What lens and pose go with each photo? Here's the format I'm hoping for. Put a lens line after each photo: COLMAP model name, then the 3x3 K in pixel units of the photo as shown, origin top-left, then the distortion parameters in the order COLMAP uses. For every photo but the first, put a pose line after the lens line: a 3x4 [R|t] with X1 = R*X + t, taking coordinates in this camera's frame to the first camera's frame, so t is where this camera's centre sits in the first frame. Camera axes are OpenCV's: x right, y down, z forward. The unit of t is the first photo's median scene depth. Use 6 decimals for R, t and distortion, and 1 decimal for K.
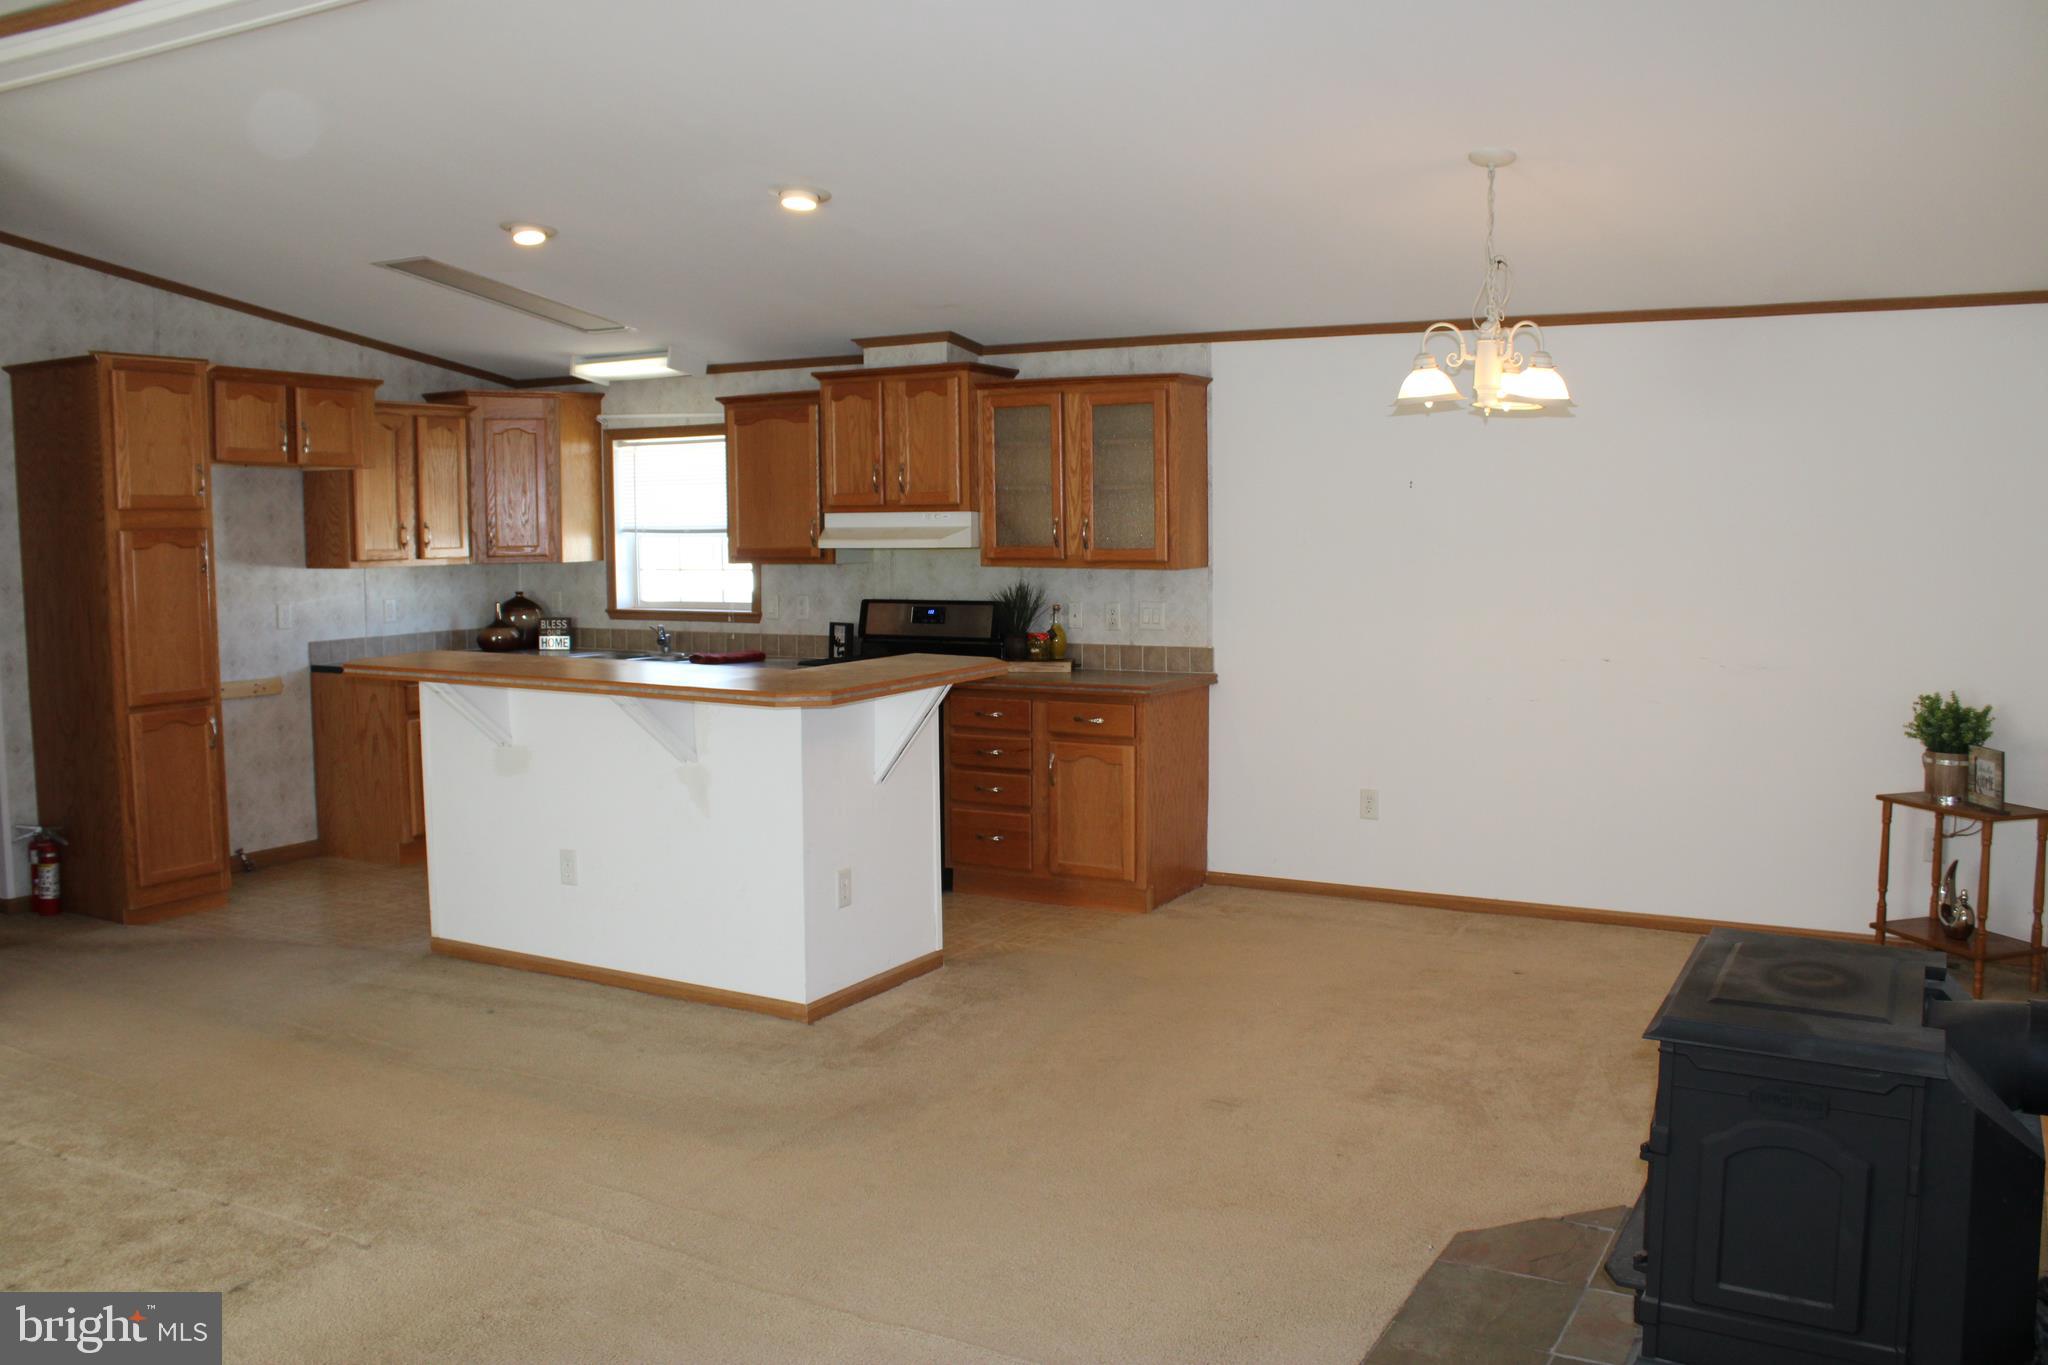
lens RADIAL K [[1709.3, 0, 1024.0], [0, 1709.3, 682.5], [0, 0, 1]] dist [-0.007428, -0.002496]
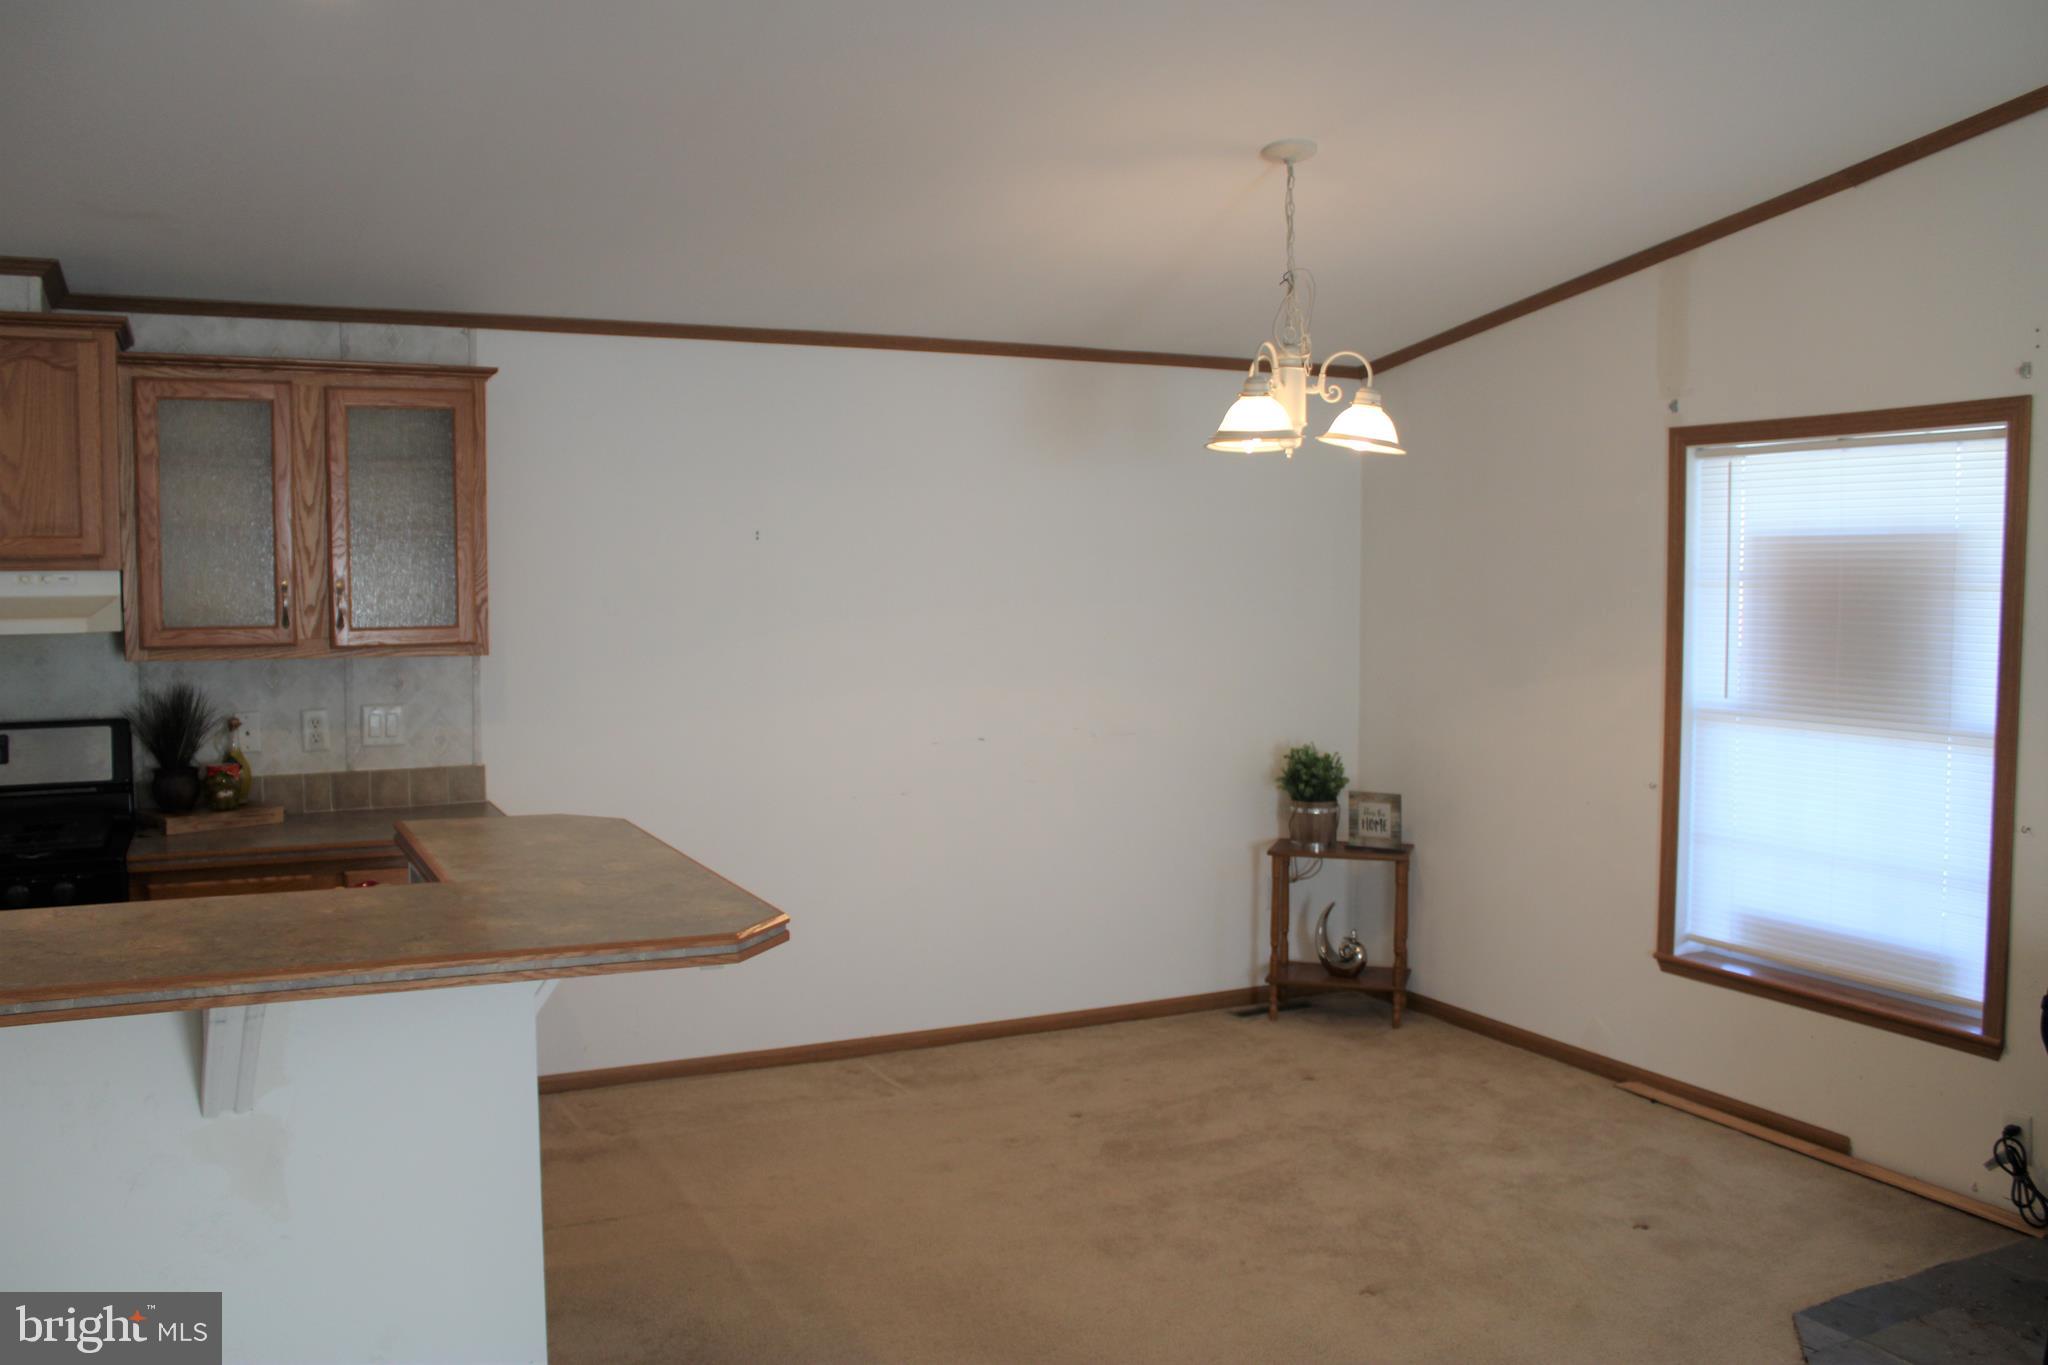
lens RADIAL K [[1749.6, 0, 1024.0], [0, 1749.6, 682.5], [0, 0, 1]] dist [-0.032148, 0.001461]
pose [[0.585130, -0.049785, 0.809410, -0.334825], [0.078770, 0.996883, 0.004372, -0.039443], [-0.807105, 0.061199, 0.587228, 0.399734]]
